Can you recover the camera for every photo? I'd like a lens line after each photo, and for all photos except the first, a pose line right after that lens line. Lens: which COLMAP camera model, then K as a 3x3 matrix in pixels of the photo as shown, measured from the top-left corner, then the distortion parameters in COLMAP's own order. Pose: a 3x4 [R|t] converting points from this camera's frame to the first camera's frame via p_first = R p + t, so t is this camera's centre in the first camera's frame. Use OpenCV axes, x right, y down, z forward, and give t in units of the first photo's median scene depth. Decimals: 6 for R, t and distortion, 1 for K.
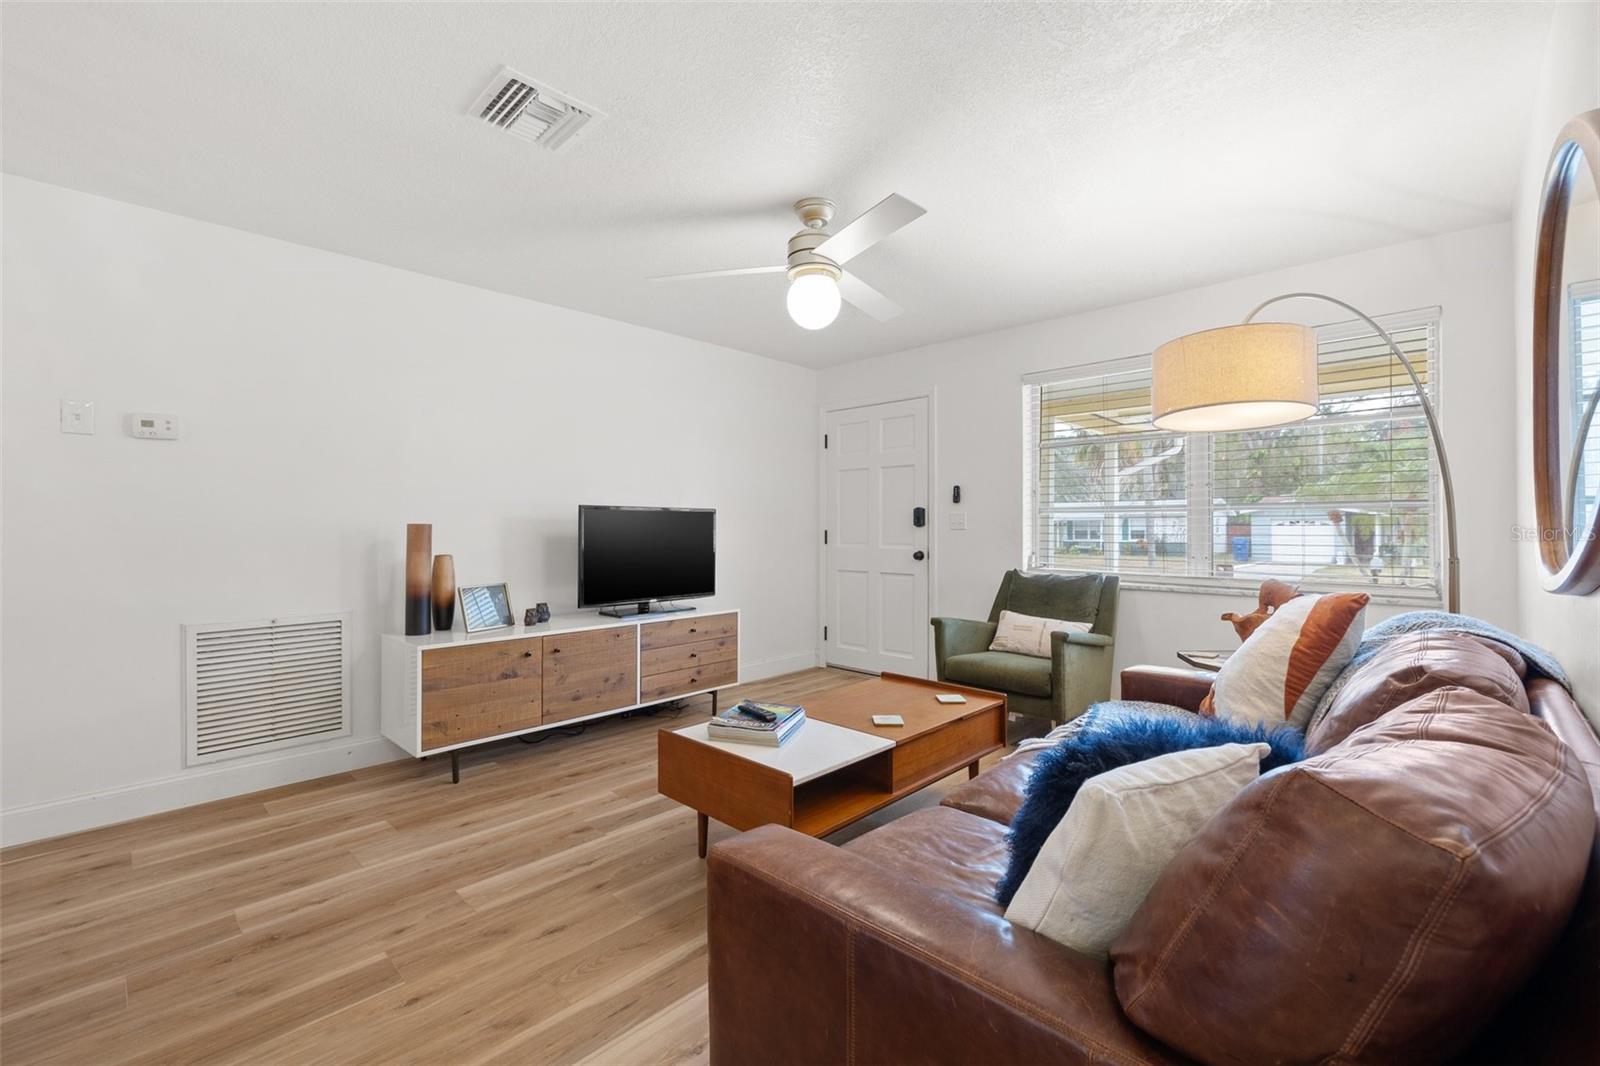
lens RADIAL K [[678.1, 0, 797.8], [0, 678.1, 527.3], [0, 0, 1]] dist [-0.000333, 0.000069]
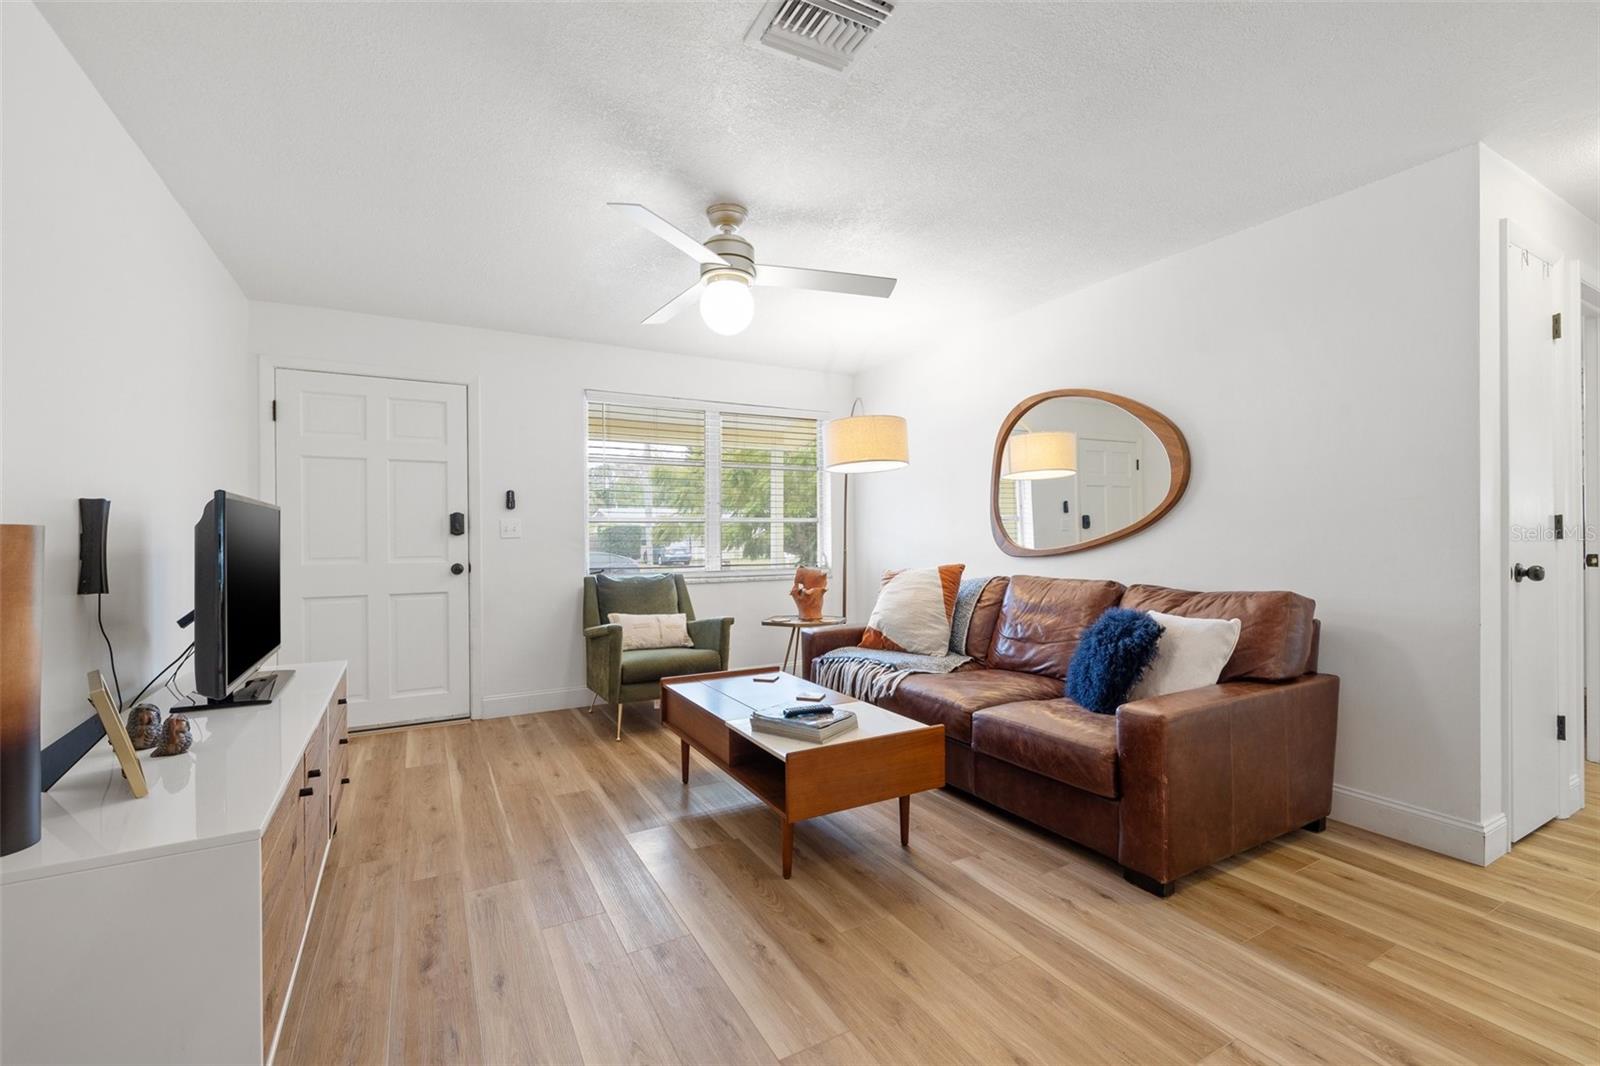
lens RADIAL K [[678.1, 0, 793.4], [0, 678.1, 531.8], [0, 0, 1]] dist [-0.000333, 0.000069]
pose [[0.300838, 0.001454, 0.953674, -0.529597], [0.009327, 0.999947, -0.004466, 0.002561], [-0.953630, 0.010239, 0.300808, 0.354975]]
